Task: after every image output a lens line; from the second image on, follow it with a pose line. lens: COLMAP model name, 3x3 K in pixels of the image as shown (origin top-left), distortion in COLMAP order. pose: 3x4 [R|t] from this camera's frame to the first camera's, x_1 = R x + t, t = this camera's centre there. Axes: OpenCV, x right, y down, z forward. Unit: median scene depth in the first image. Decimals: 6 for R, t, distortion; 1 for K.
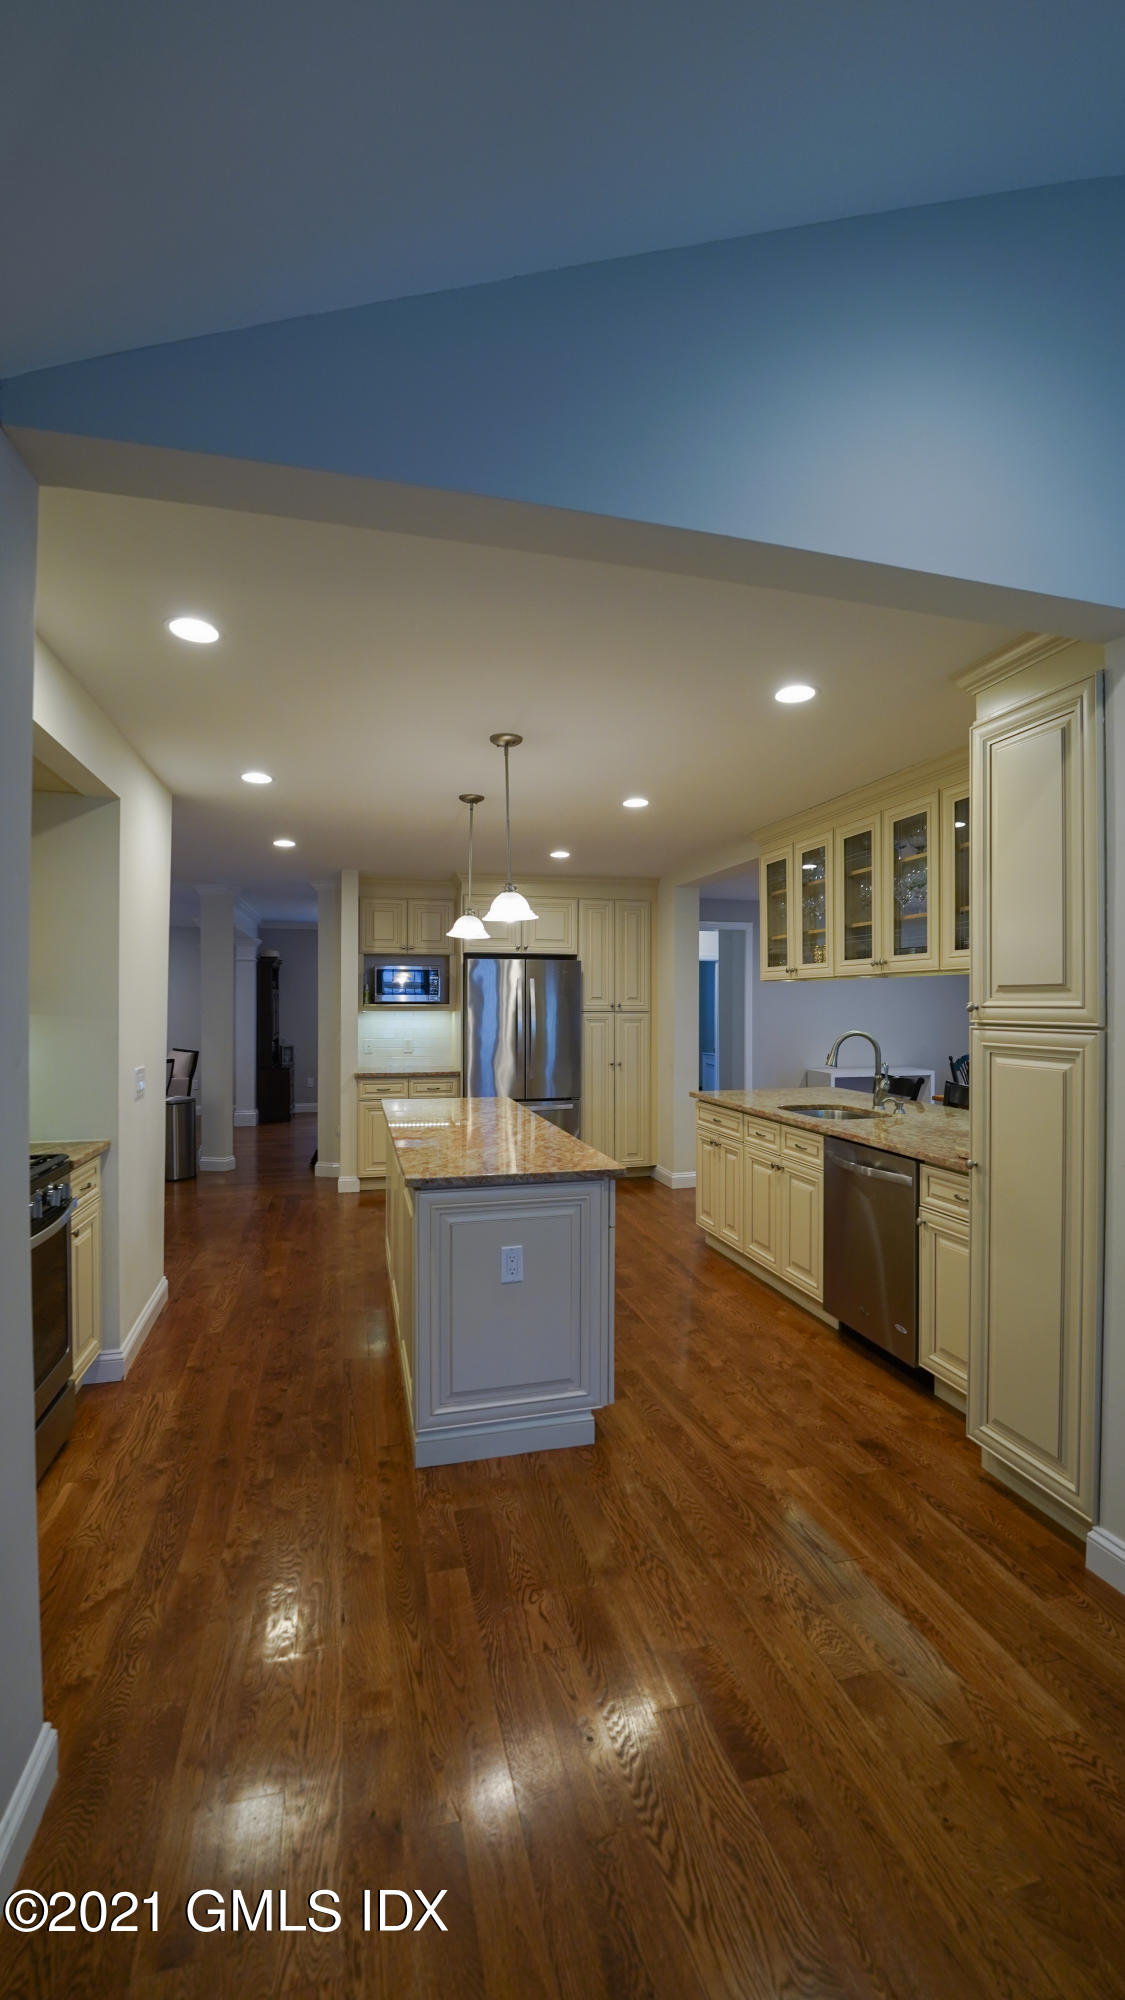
lens RADIAL K [[811.9, 0, 556.6], [0, 811.9, 1000.1], [0, 0, 1]] dist [-0.030496, 0.002921]
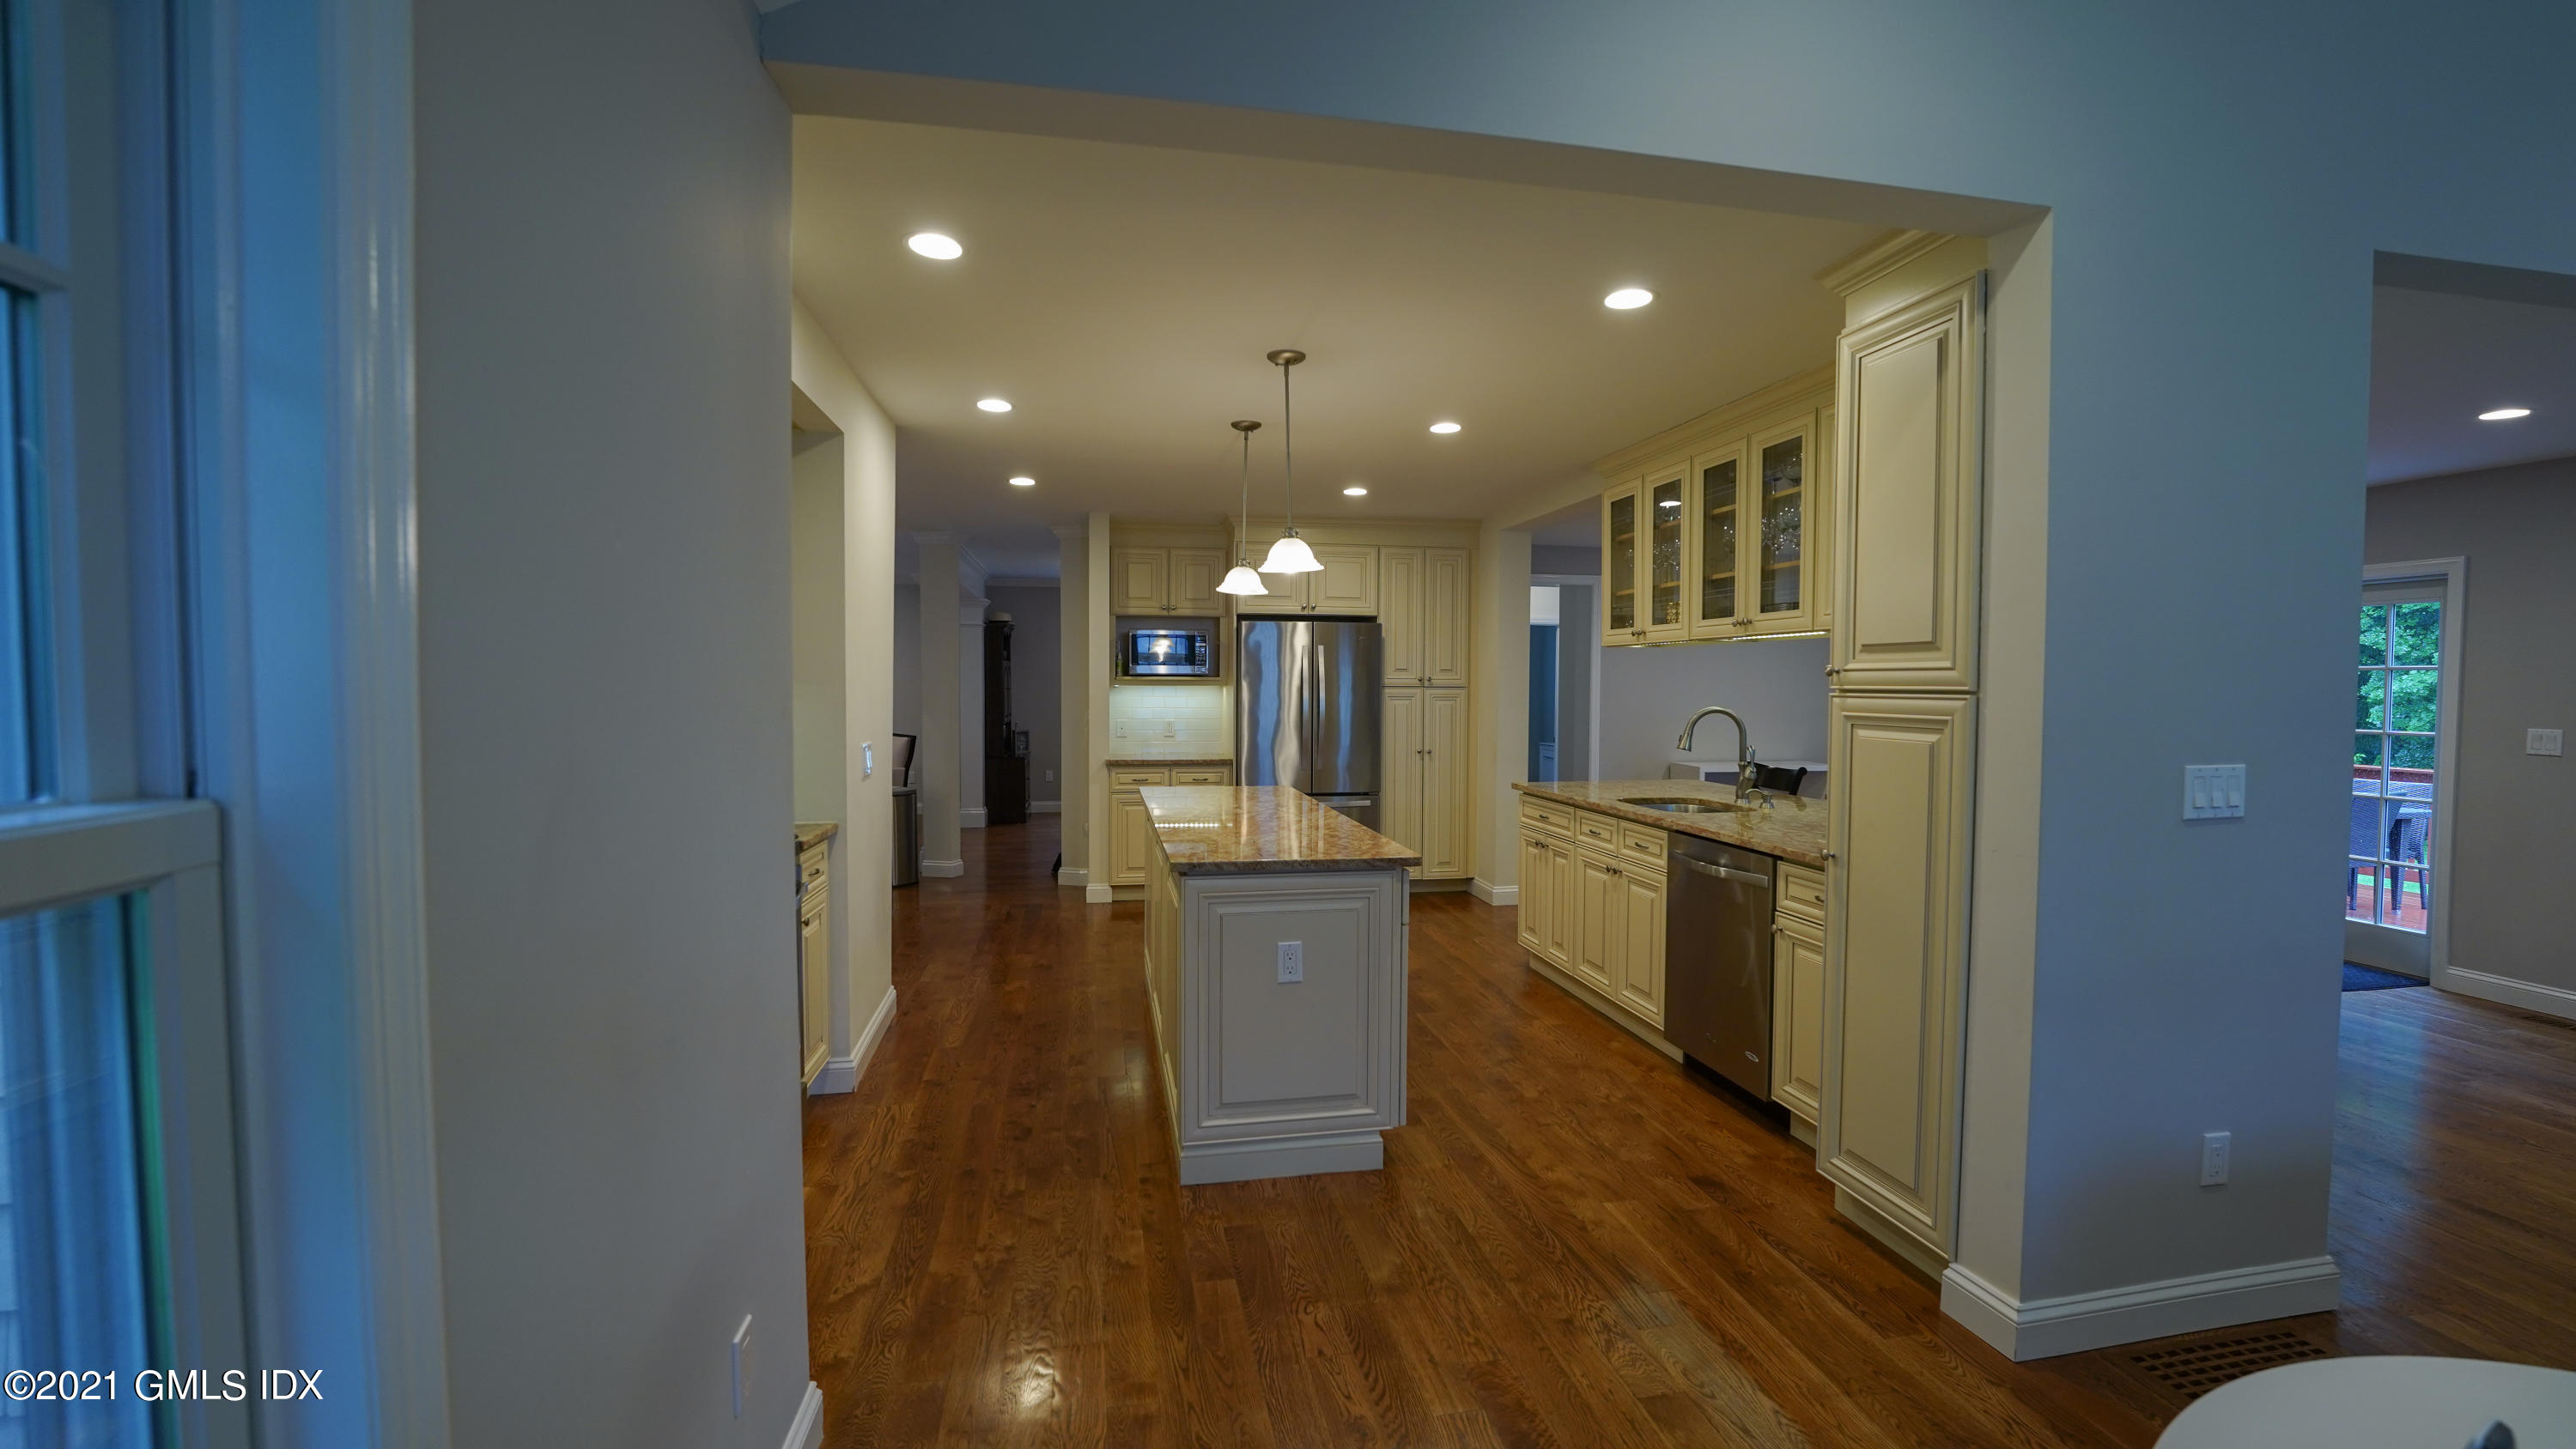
lens RADIAL K [[1050.8, 0, 1283.5], [0, 1050.8, 718.9], [0, 0, 1]] dist [-0.026463, -0.000066]
pose [[0.997479, 0.005654, -0.070738, 0.014545], [-0.003017, 0.999298, 0.037340, 0.016129], [0.070899, -0.037033, 0.996796, -0.107986]]
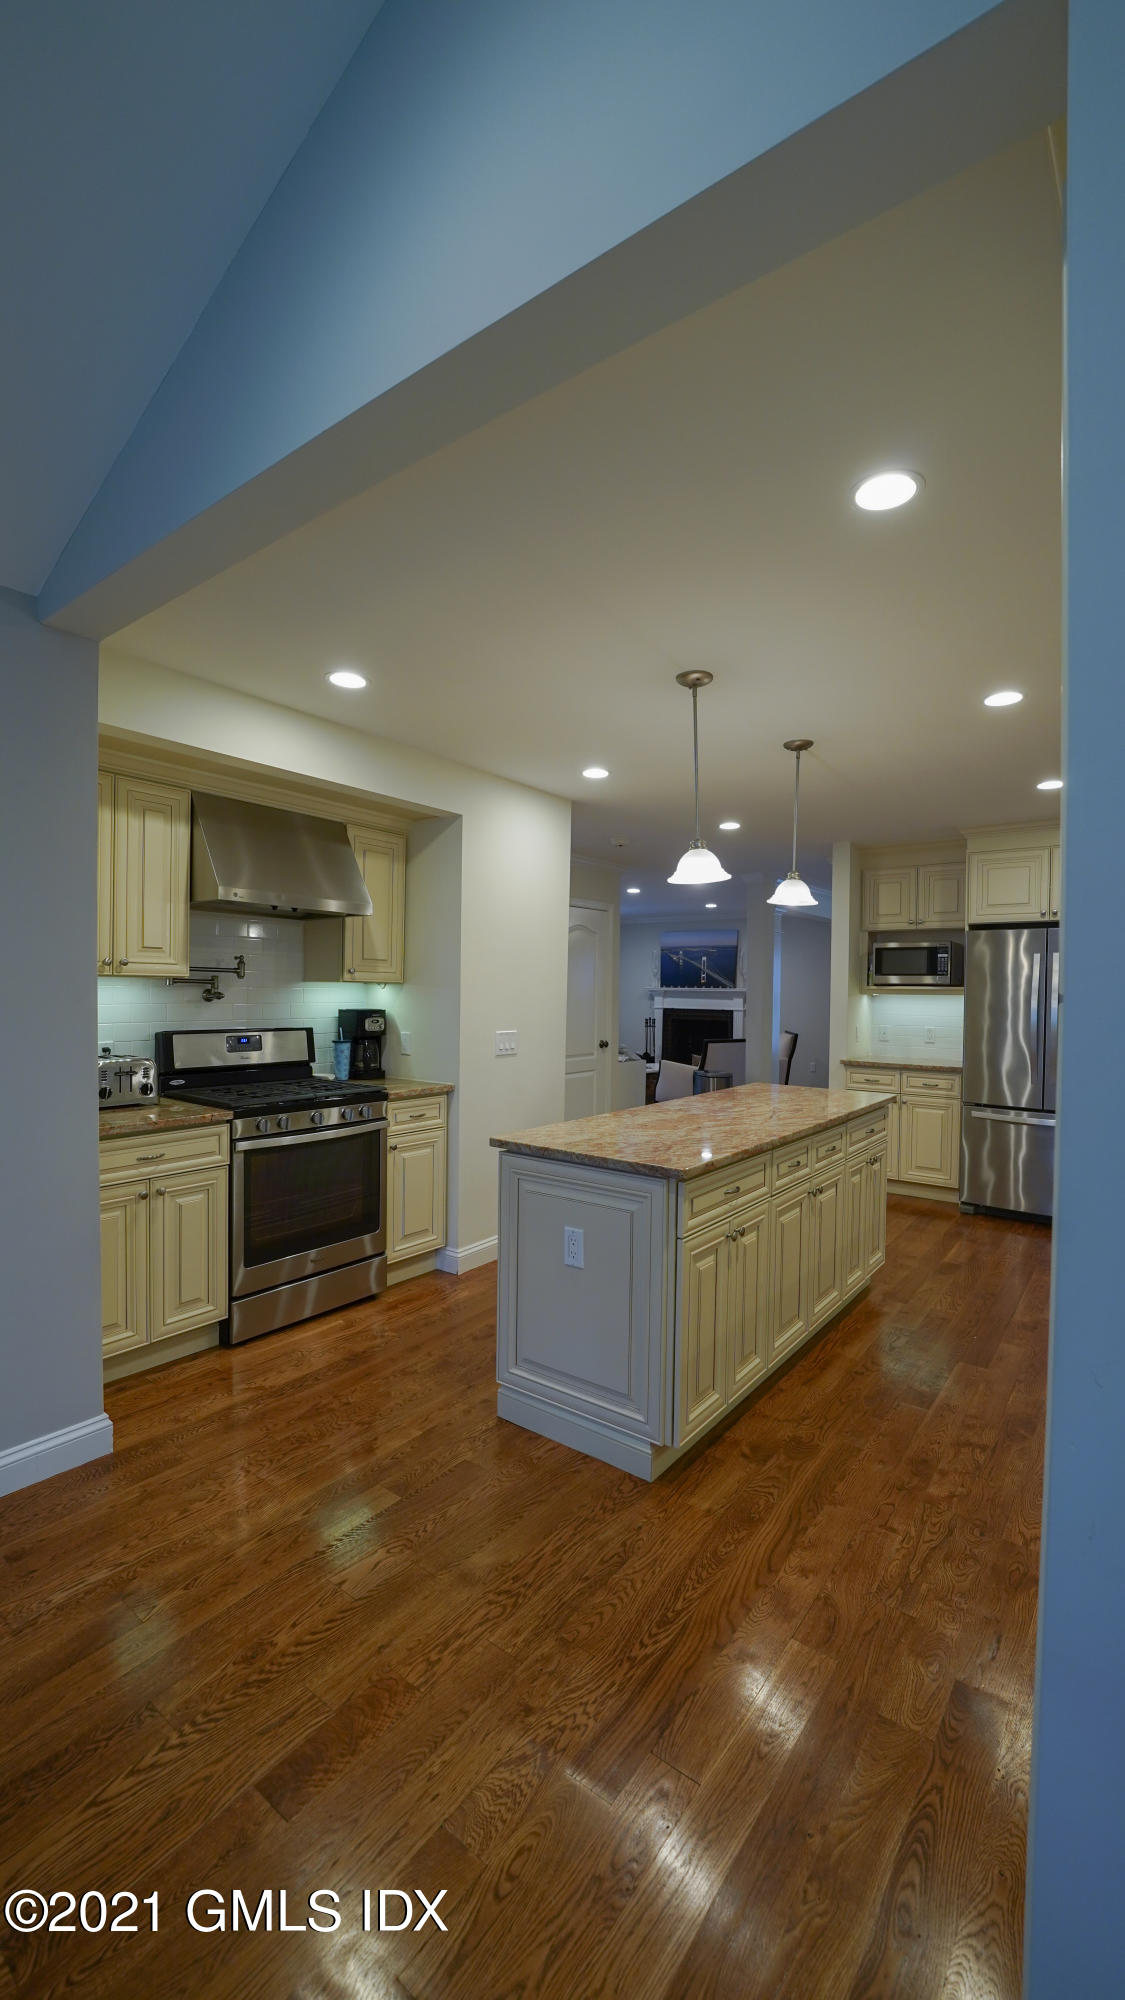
lens RADIAL K [[812.4, 0, 562.5], [0, 812.4, 1000.0], [0, 0, 1]] dist [-0.030430, 0.003000]
pose [[0.618700, 0.015781, -0.785469, 0.563642], [-0.007404, 0.999871, 0.014257, 0.021208], [0.785592, -0.003005, 0.618737, 0.340802]]
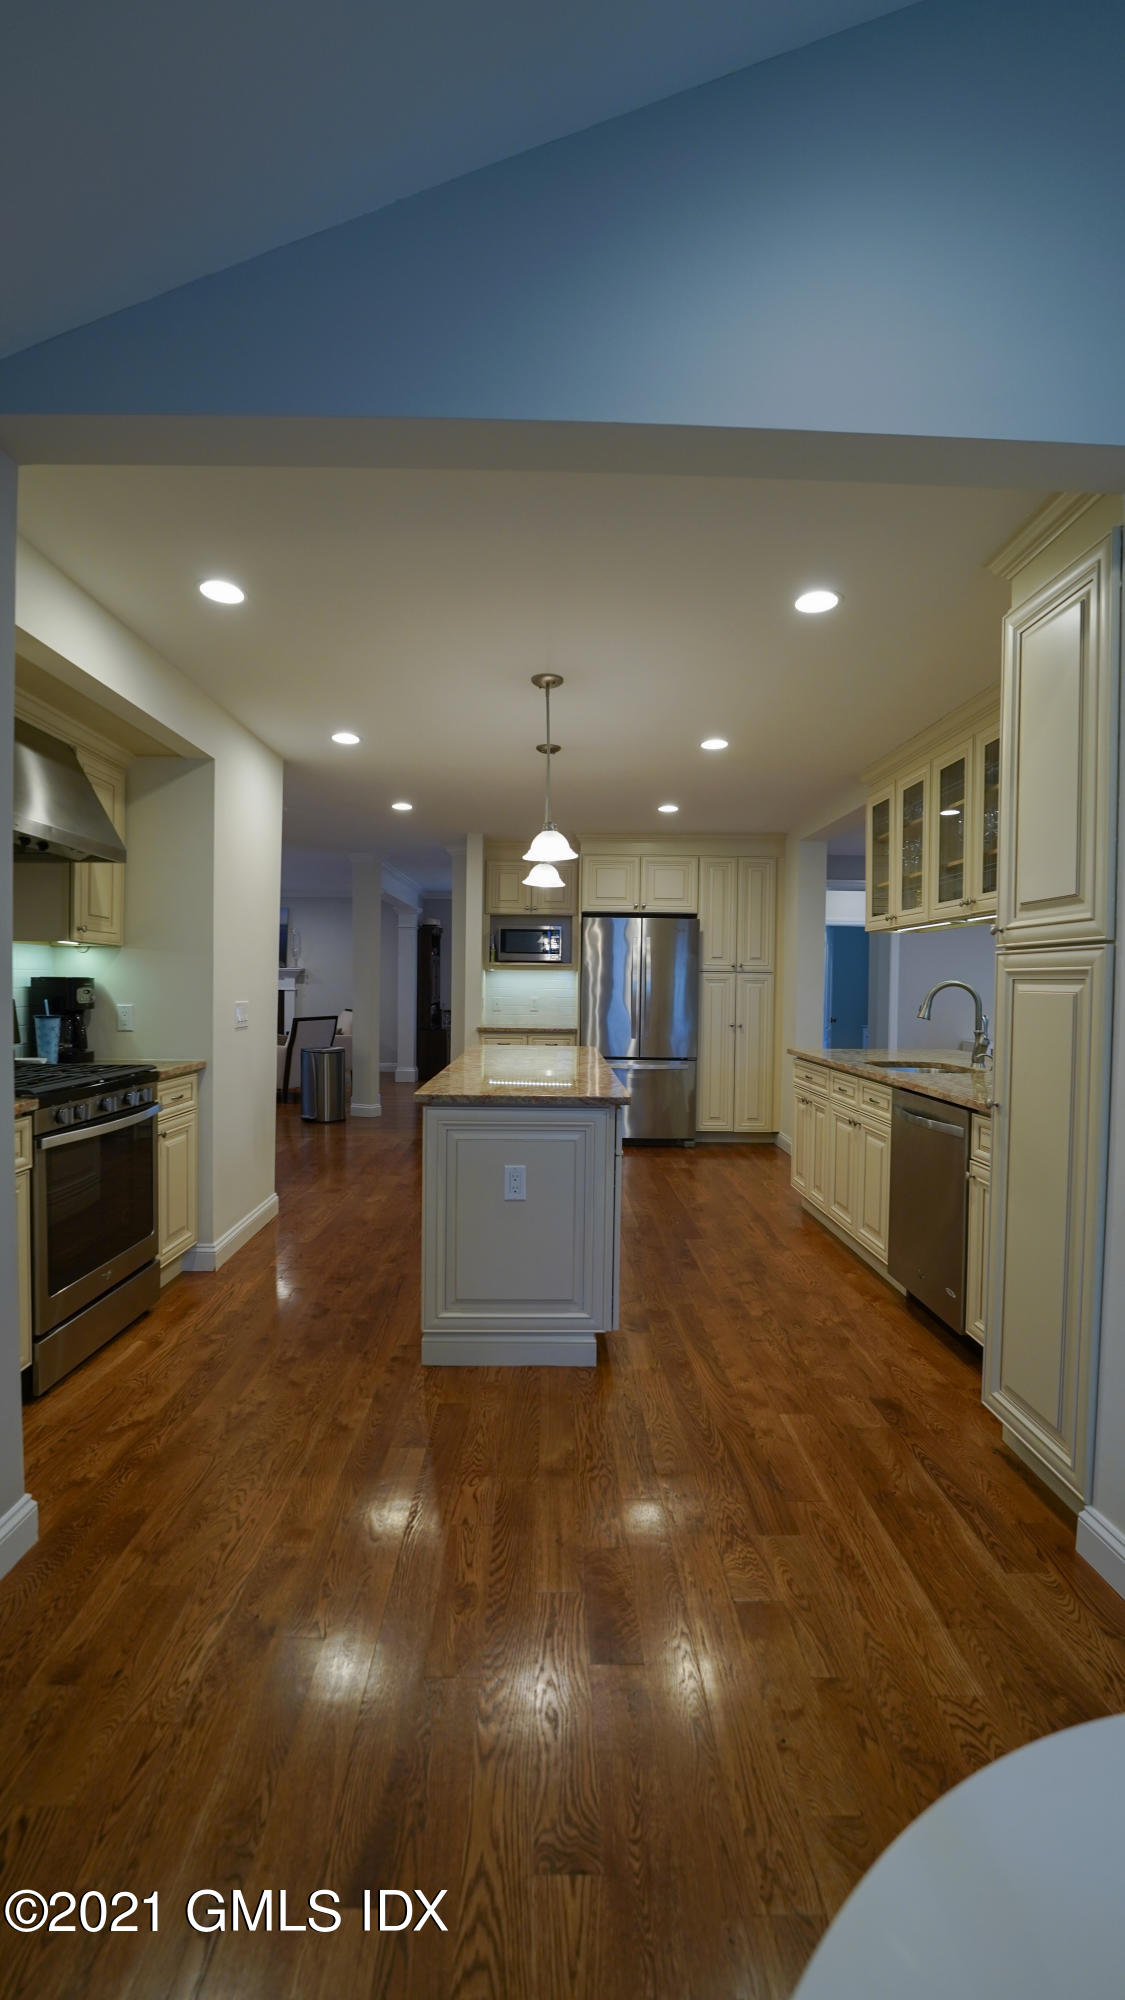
lens RADIAL K [[811.4, 0, 558.1], [0, 811.4, 999.8], [0, 0, 1]] dist [-0.027945, -0.000379]
pose [[0.971556, 0.016029, -0.236268, 0.201131], [-0.010431, 0.999635, 0.024923, 0.055030], [0.236581, -0.021750, 0.971368, 0.008355]]
